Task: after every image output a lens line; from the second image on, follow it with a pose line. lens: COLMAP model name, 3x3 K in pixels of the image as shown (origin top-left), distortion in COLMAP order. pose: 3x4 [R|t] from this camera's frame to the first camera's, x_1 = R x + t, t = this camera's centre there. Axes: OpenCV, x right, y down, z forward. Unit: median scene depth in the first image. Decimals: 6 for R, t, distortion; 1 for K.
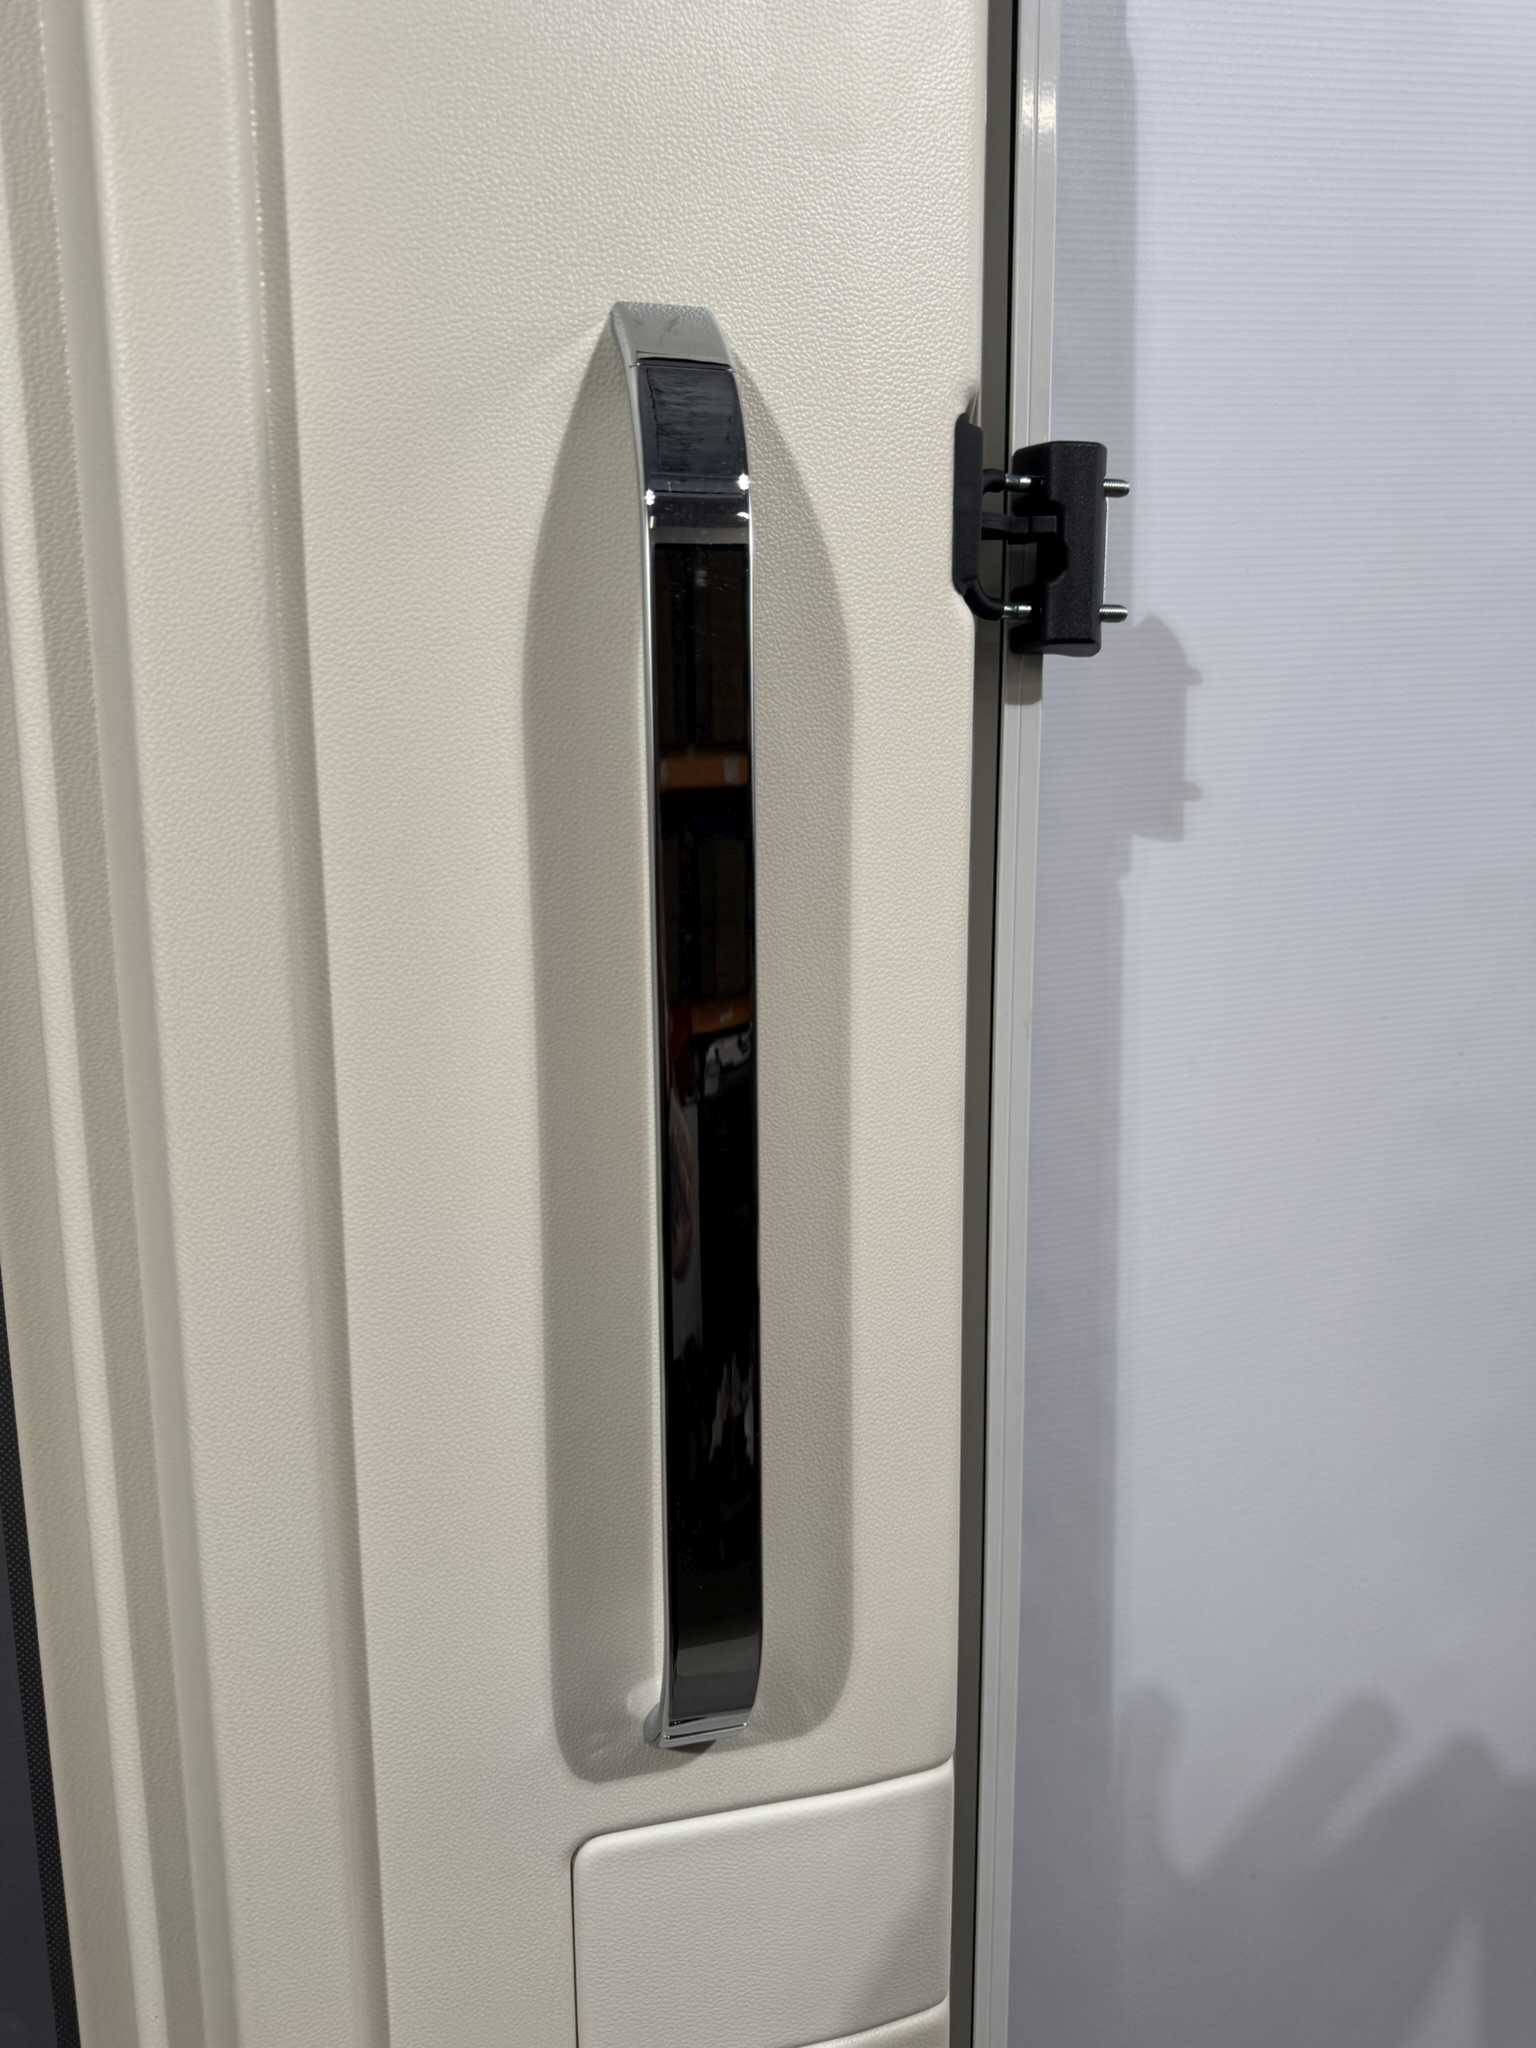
lens RADIAL K [[1452.3, 0, 766.2], [0, 1452.3, 1031.3], [0, 0, 1]] dist [0.049319, -0.037213]
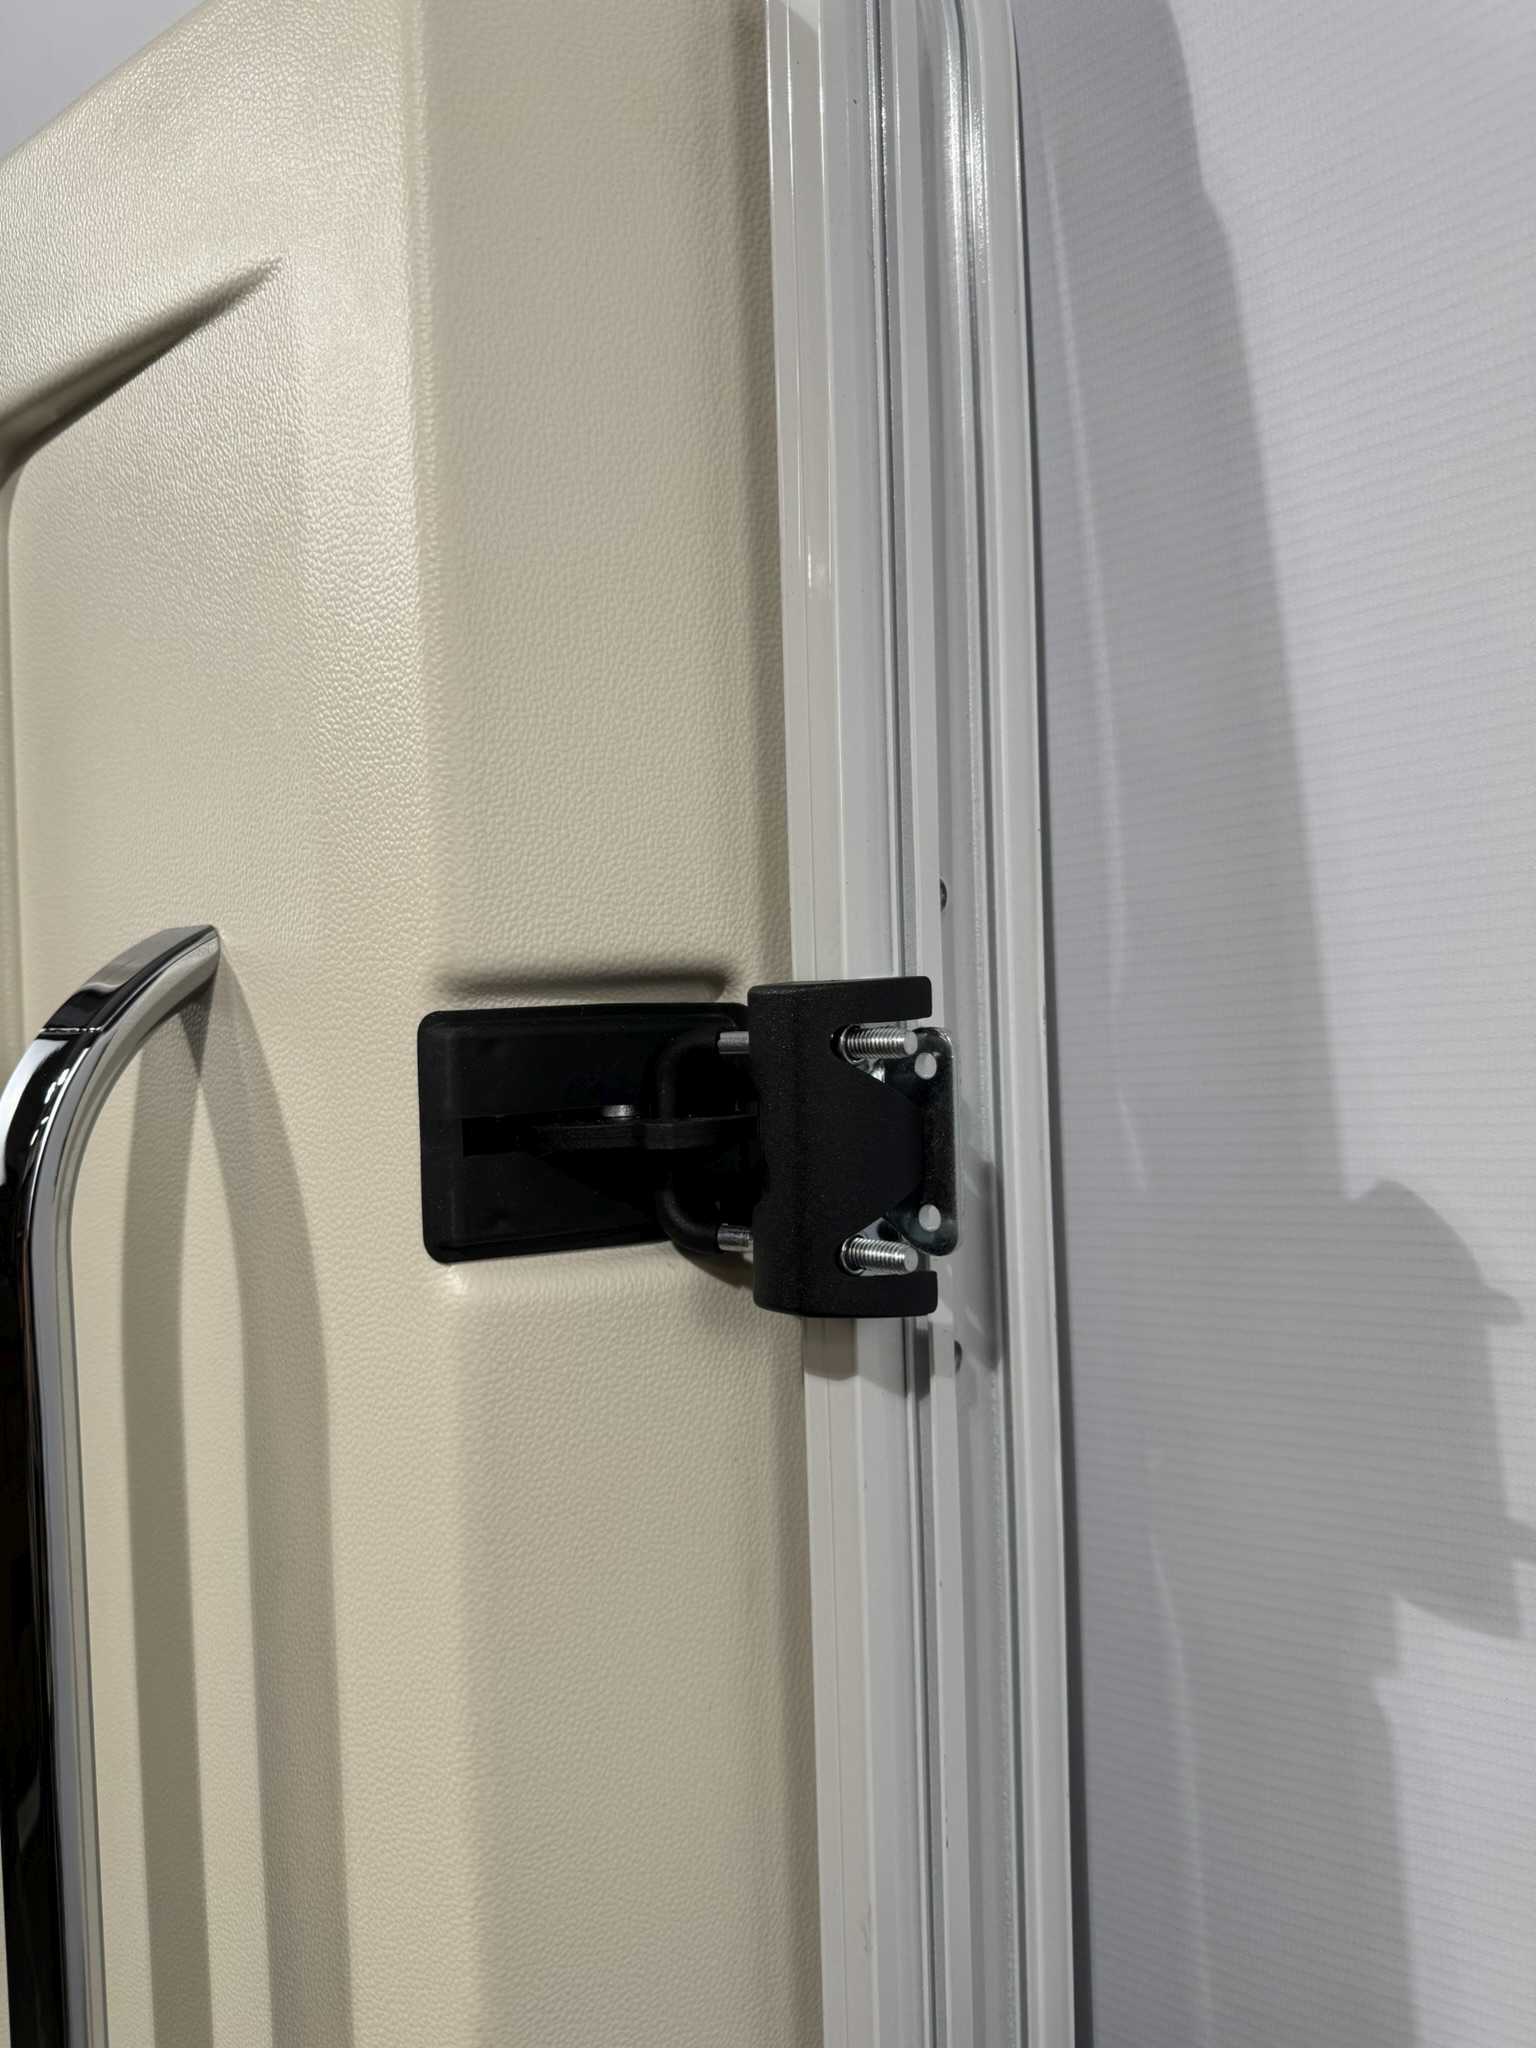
lens RADIAL K [[1452.3, 0, 765.1], [0, 1452.3, 1032.7], [0, 0, 1]] dist [0.049319, -0.037213]
pose [[0.512996, 0.002420, -0.858388, 0.703177], [-0.137974, 0.987226, -0.079674, -0.314387], [0.847230, 0.159308, 0.506777, 0.649359]]
